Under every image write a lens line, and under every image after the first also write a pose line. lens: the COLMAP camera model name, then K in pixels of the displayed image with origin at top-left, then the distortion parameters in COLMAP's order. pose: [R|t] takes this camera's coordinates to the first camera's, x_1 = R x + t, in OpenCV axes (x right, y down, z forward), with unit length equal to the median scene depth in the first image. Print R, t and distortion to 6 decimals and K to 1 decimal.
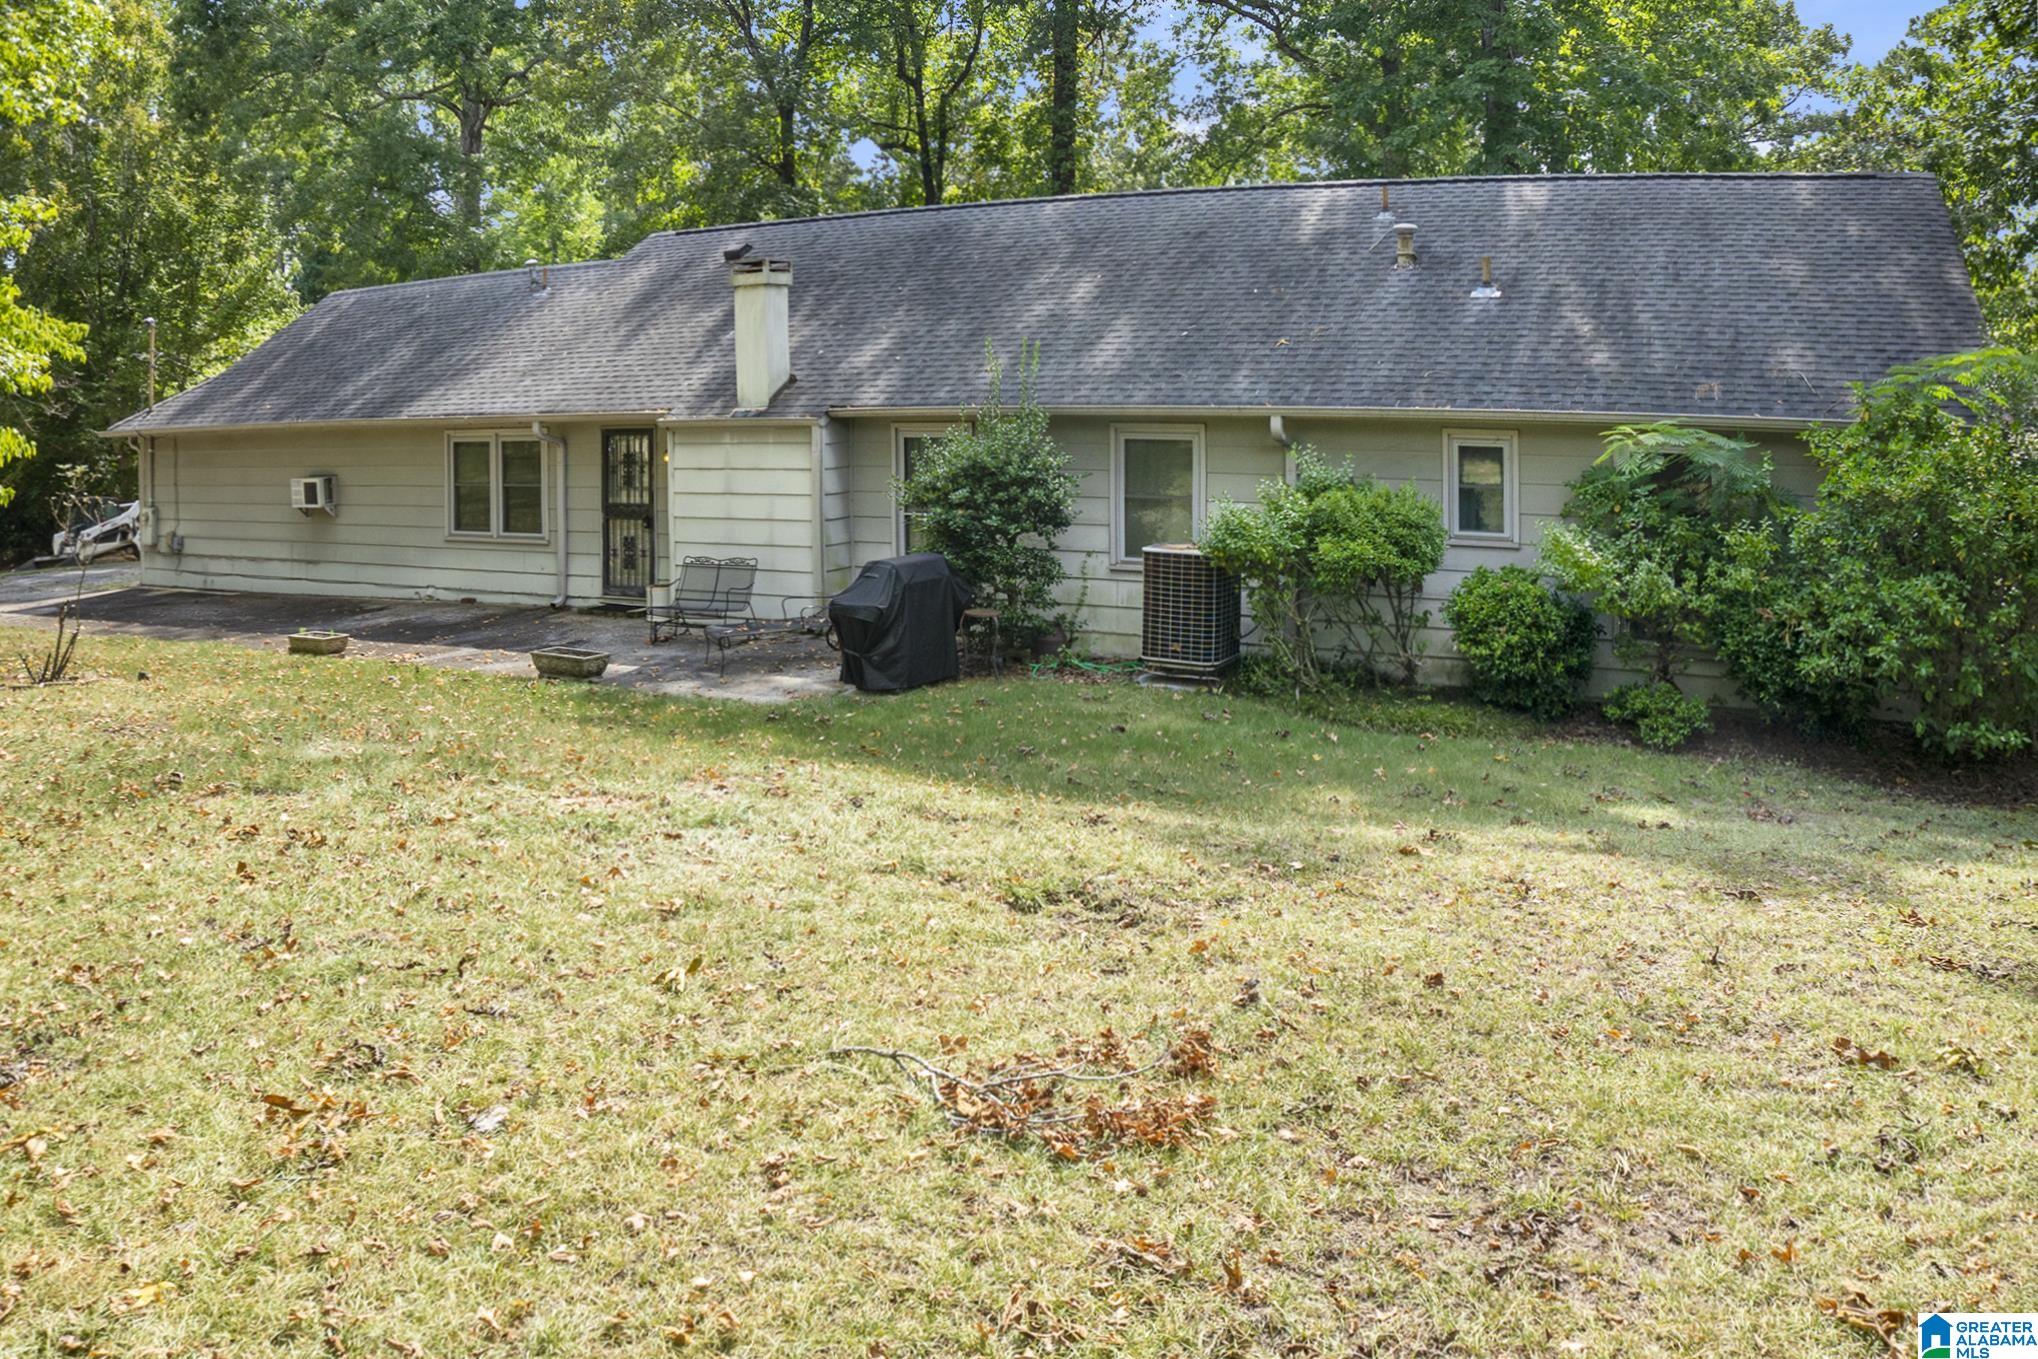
lens RADIAL K [[1379.4, 0, 1019.0], [0, 1379.4, 679.5], [0, 0, 1]] dist [0.005656, 0.001299]
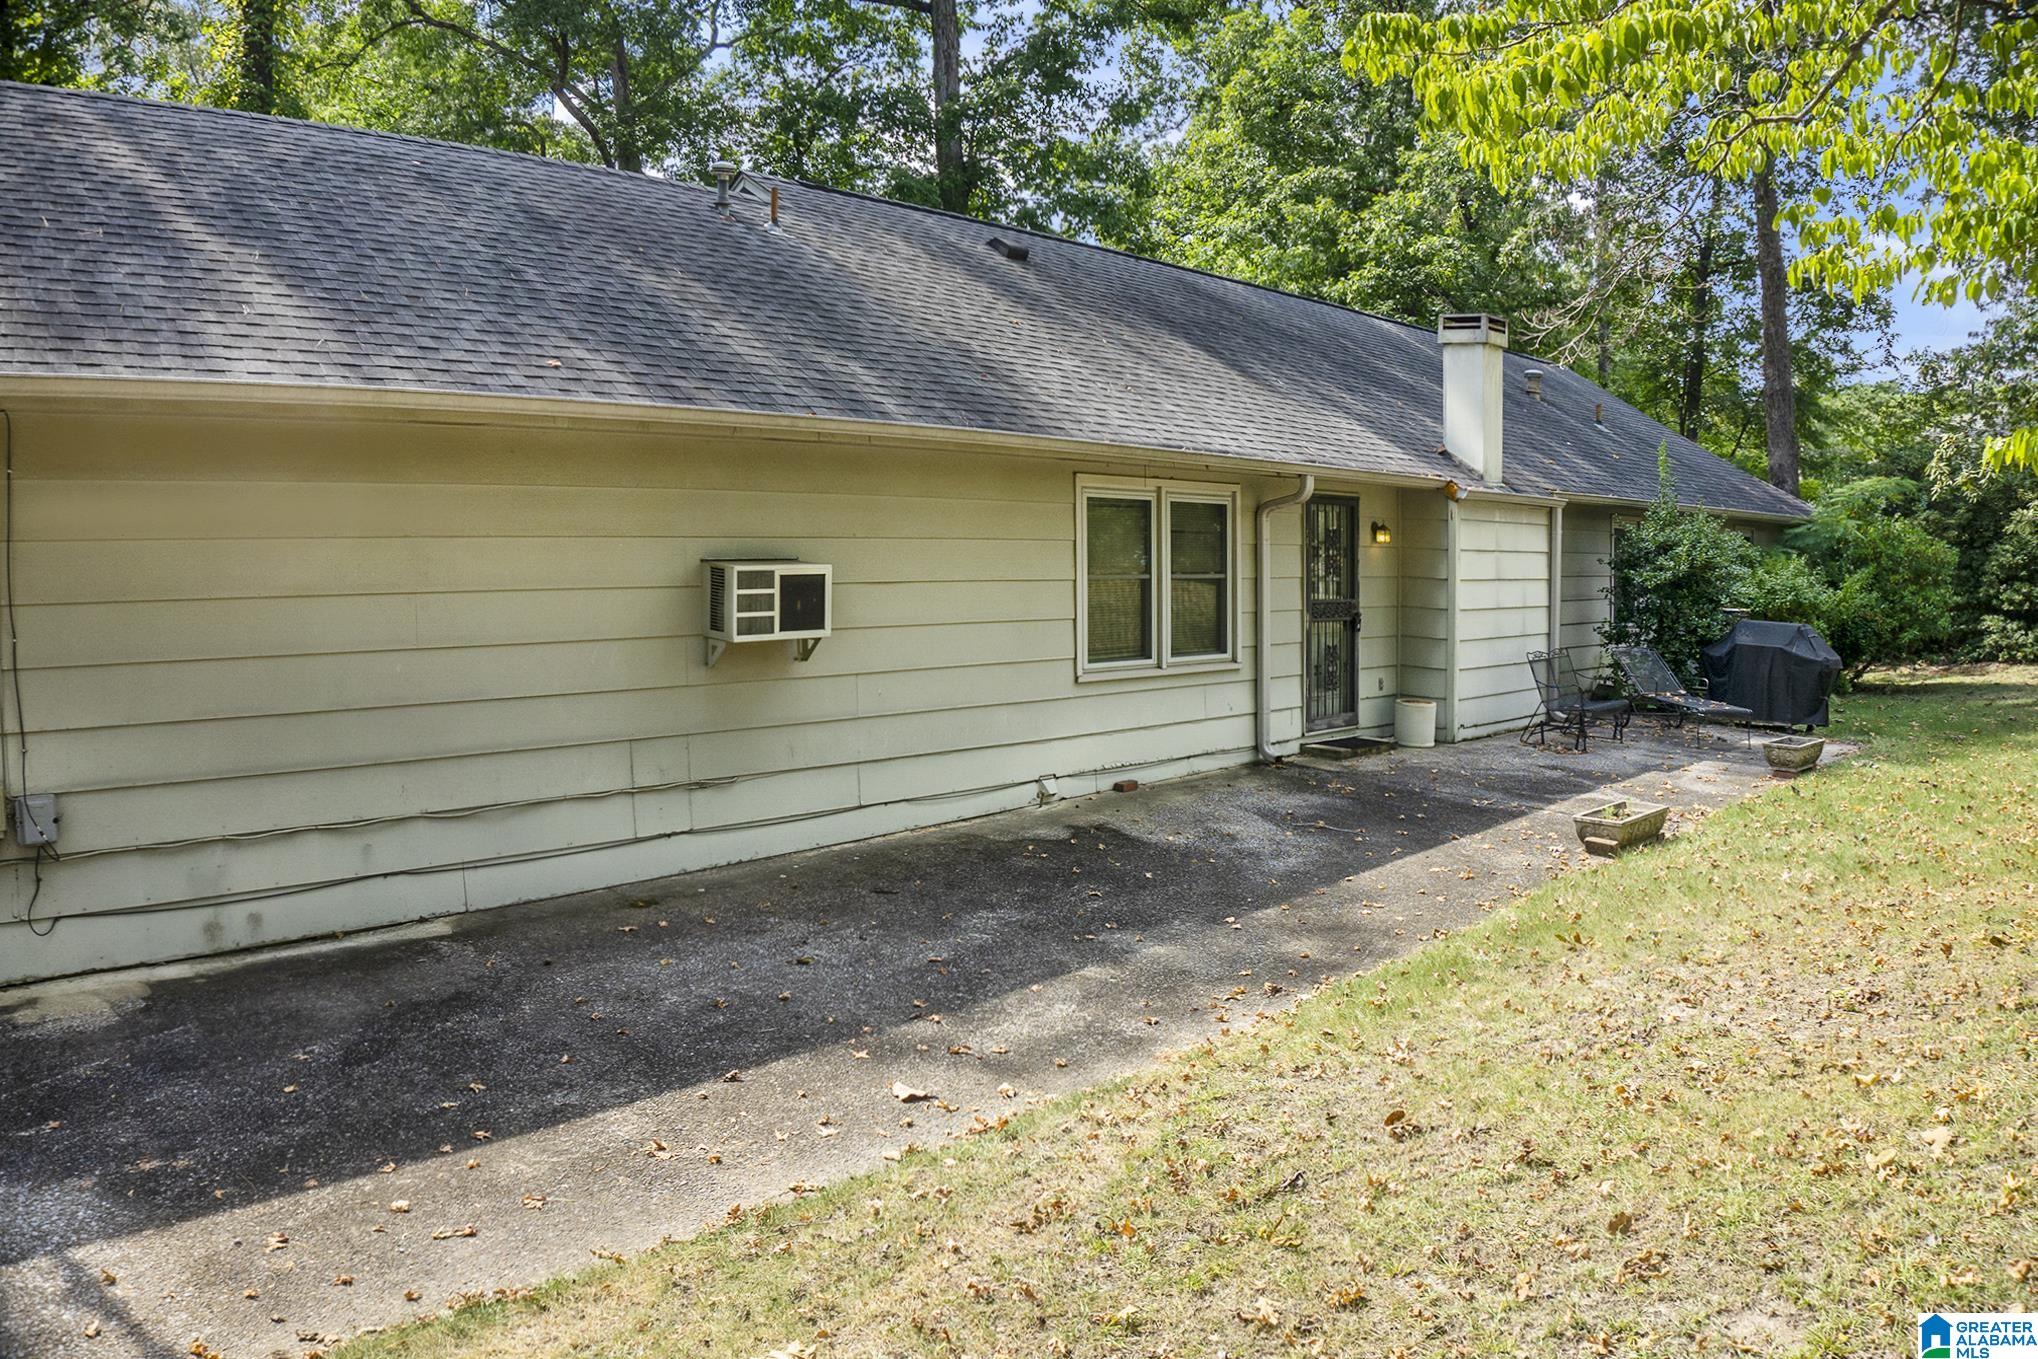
lens RADIAL K [[1379.4, 0, 1019.0], [0, 1379.4, 679.5], [0, 0, 1]] dist [0.005656, 0.001299]
pose [[0.268017, -0.094247, 0.958793, -0.960023], [0.120642, 0.990653, 0.063655, -0.143617], [-0.955831, 0.098610, 0.276882, 0.915874]]
